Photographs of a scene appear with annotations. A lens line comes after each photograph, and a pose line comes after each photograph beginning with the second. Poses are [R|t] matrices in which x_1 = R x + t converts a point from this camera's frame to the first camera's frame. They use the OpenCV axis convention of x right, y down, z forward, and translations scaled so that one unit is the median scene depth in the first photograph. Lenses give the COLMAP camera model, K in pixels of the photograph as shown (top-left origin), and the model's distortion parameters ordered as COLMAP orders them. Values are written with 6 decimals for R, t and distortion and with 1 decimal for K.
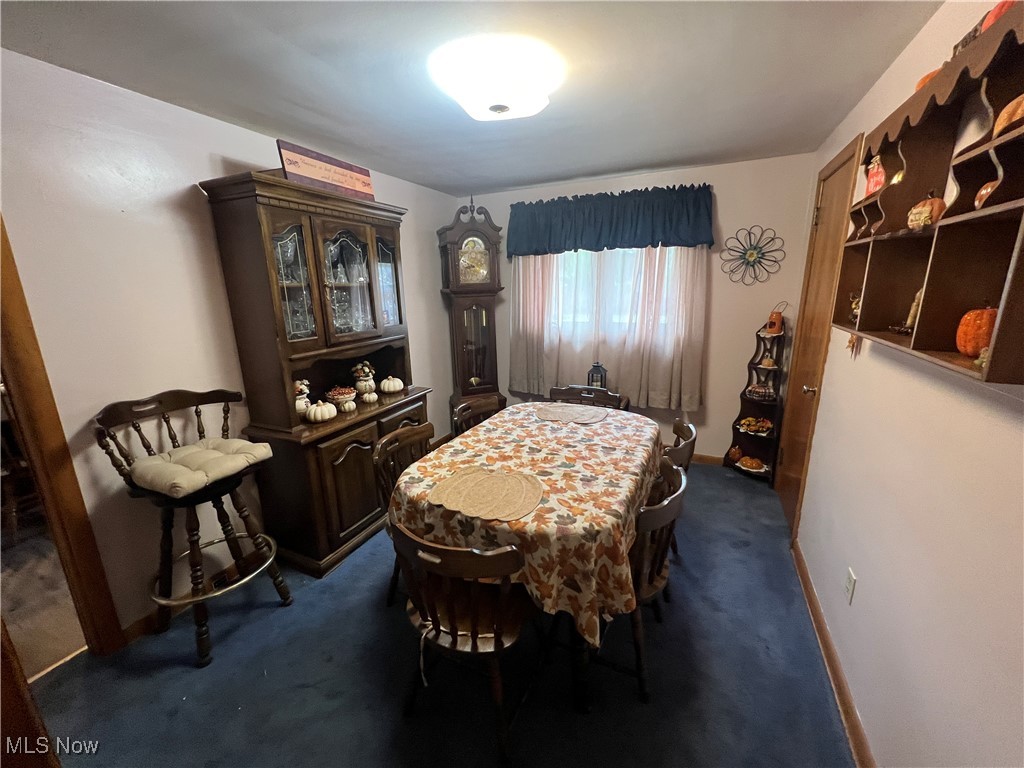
lens RADIAL K [[409.0, 0, 509.9], [0, 409.0, 383.9], [0, 0, 1]] dist [-0.001330, 0.000671]
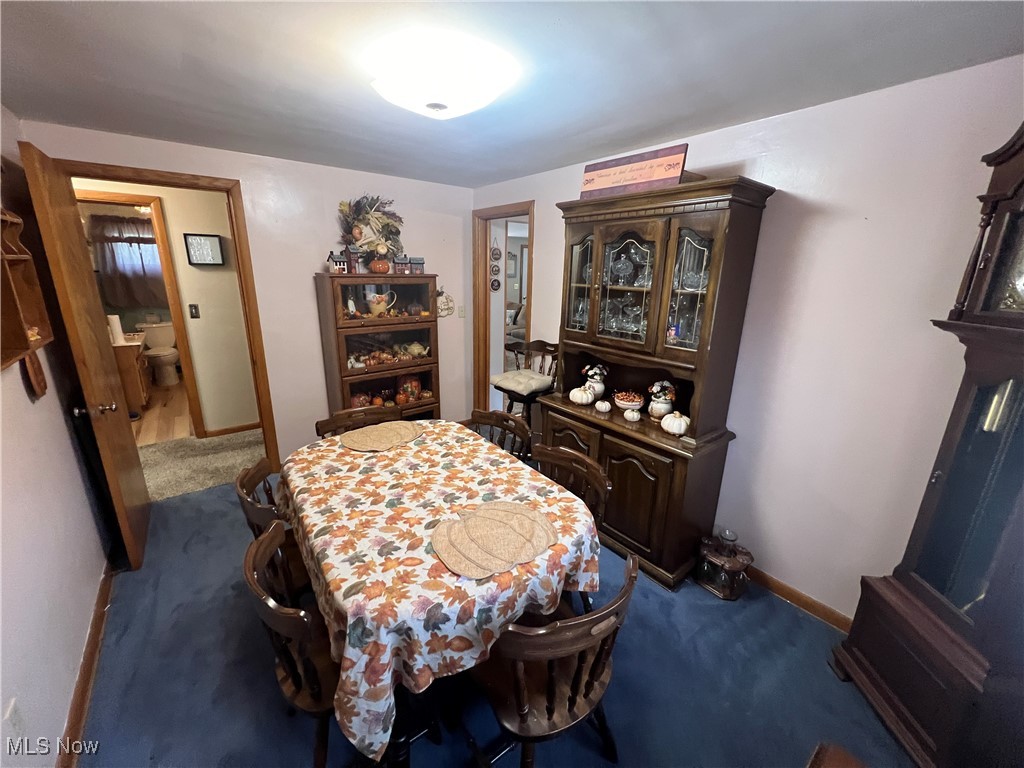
lens RADIAL K [[409.0, 0, 509.9], [0, 409.0, 383.9], [0, 0, 1]] dist [-0.001330, 0.000671]
pose [[-0.462458, 0.249221, -0.850894, 0.643701], [-0.221446, 0.896803, 0.383023, -0.380474], [0.858542, 0.365560, -0.359545, 1.300455]]
